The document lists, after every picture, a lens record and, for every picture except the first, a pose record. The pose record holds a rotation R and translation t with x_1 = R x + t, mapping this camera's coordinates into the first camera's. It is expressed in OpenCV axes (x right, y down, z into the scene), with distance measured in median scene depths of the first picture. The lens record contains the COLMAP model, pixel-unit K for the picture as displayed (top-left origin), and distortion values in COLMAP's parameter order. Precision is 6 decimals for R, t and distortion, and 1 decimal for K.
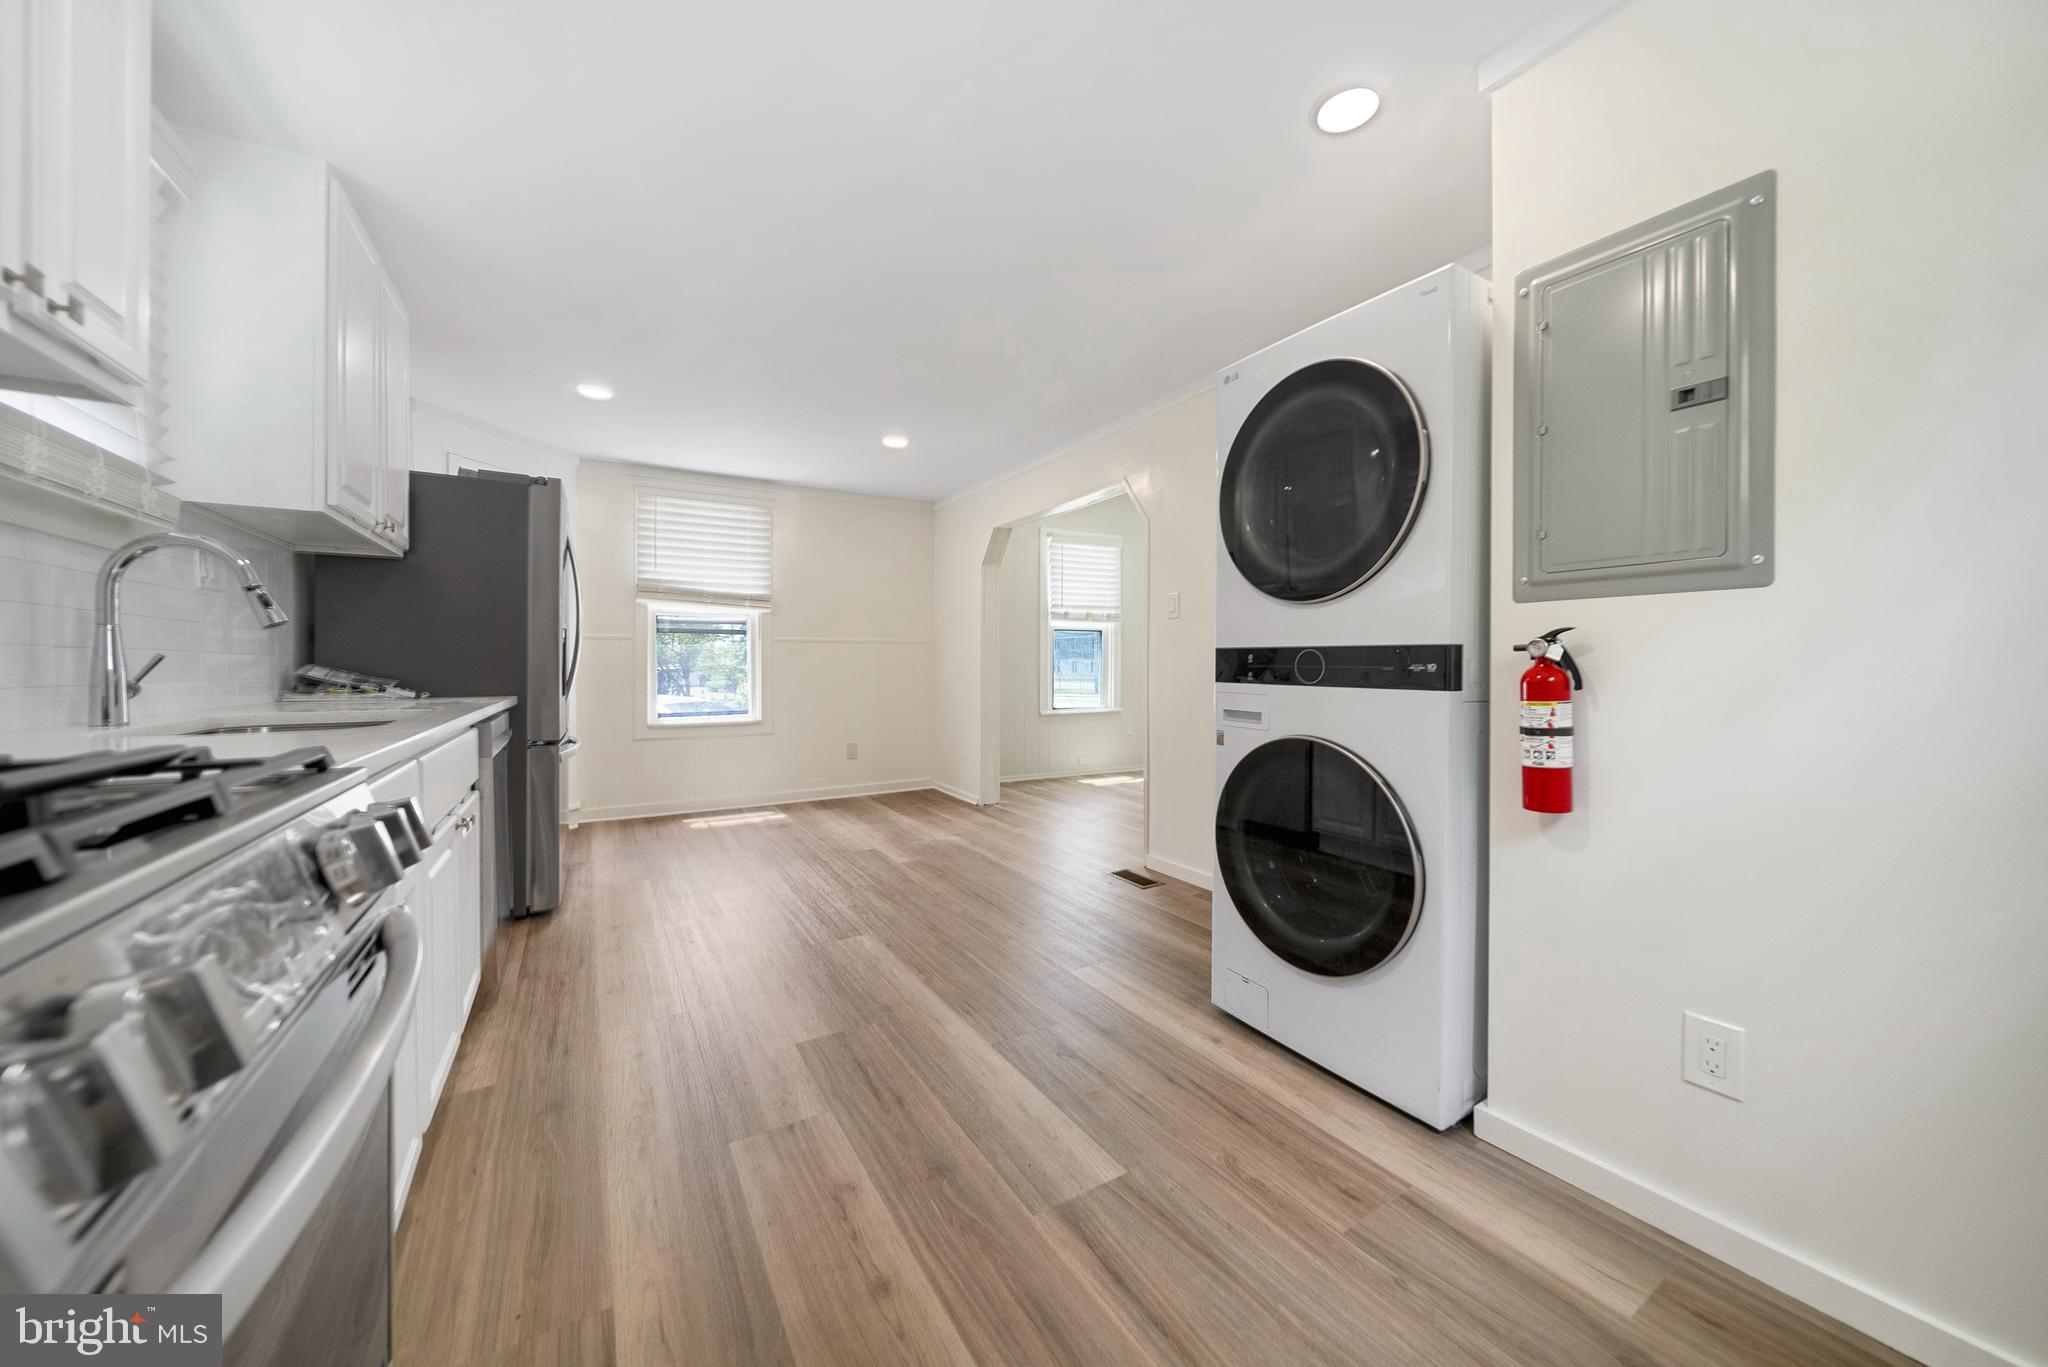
lens RADIAL K [[720.0, 0, 1025.3], [0, 720.0, 668.7], [0, 0, 1]] dist [-0.002596, -0.001036]
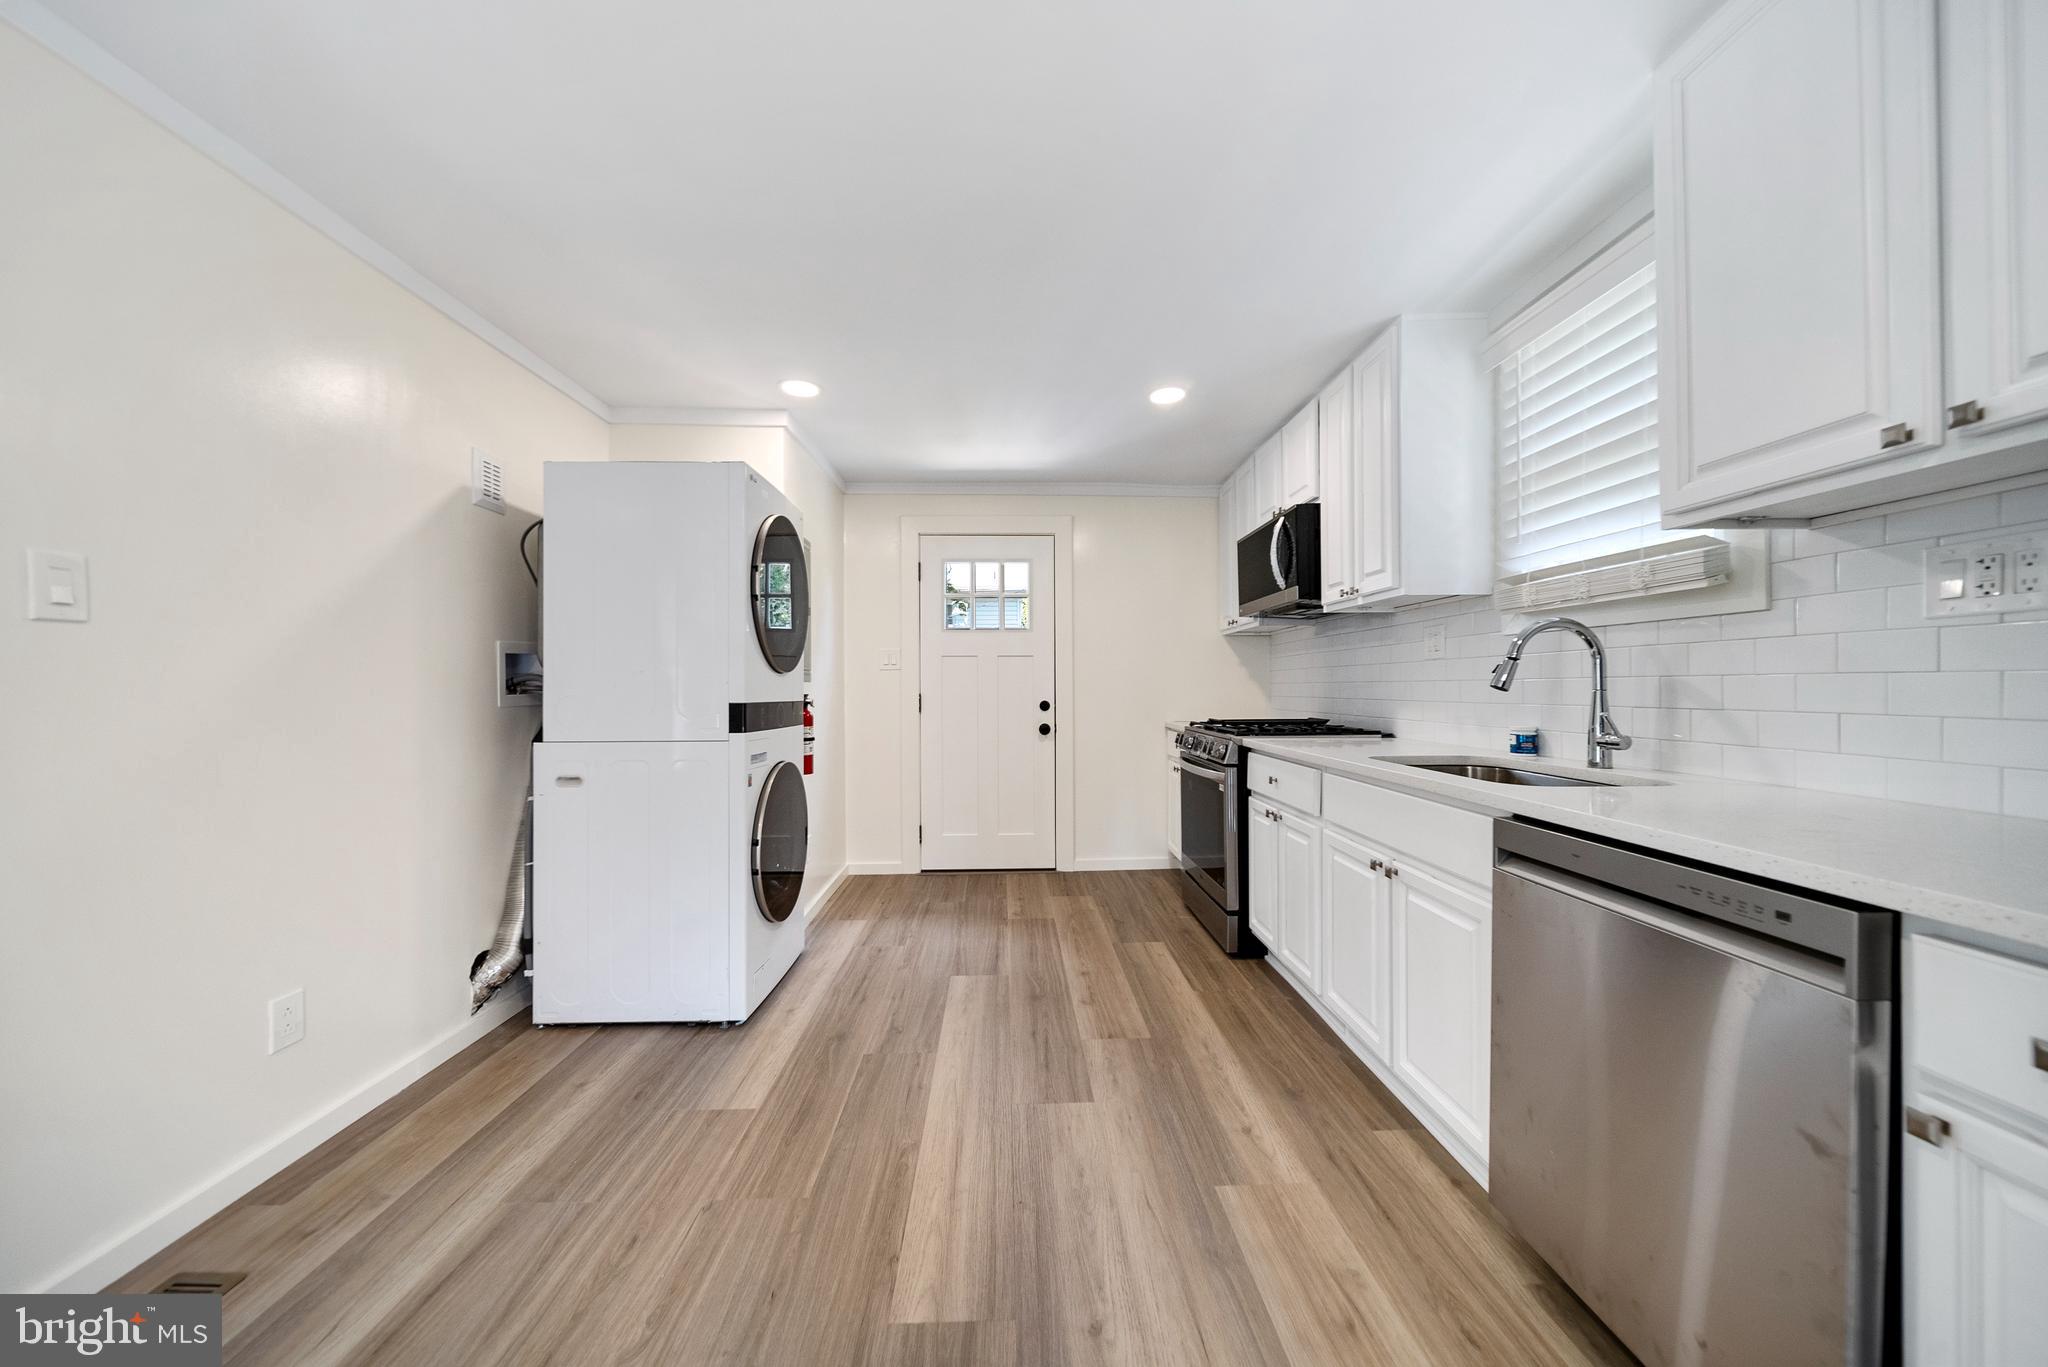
lens RADIAL K [[720.0, 0, 1023.3], [0, 720.0, 687.3], [0, 0, 1]] dist [-0.002596, -0.001036]
pose [[-0.867062, 0.005085, 0.498174, -0.946526], [0.008211, 0.999958, 0.004084, -0.074340], [-0.498132, 0.007631, -0.867067, 2.460238]]
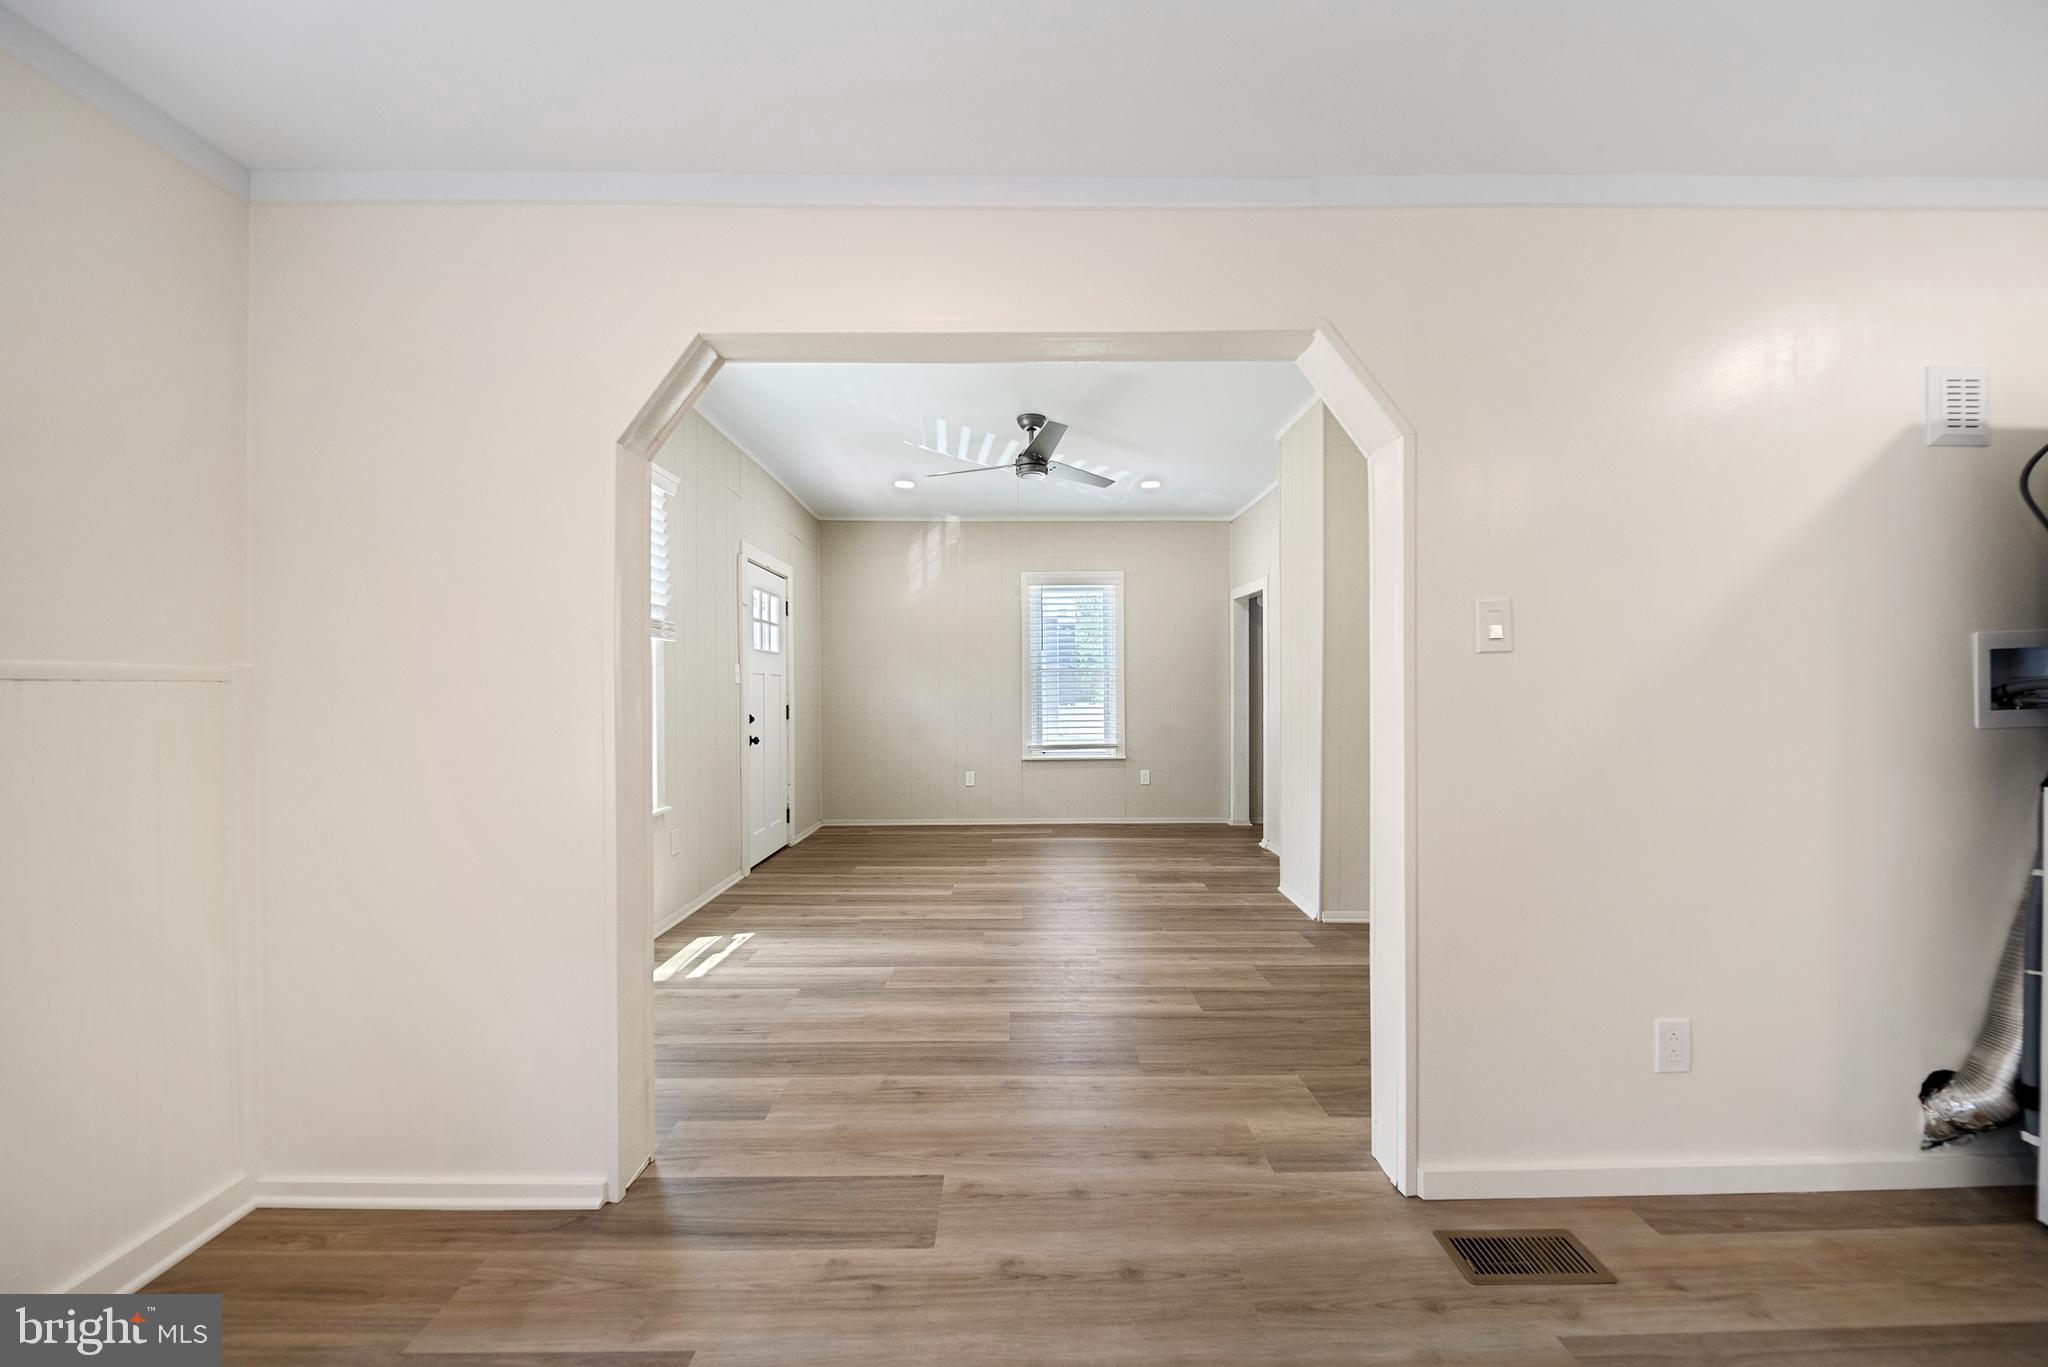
lens RADIAL K [[720.0, 0, 1029.4], [0, 720.0, 698.1], [0, 0, 1]] dist [-0.002596, -0.001036]
pose [[0.511751, -0.008242, 0.859094, -0.821759], [0.015264, 0.999883, 0.000500, -0.102468], [-0.858998, 0.012857, 0.511817, 2.341658]]
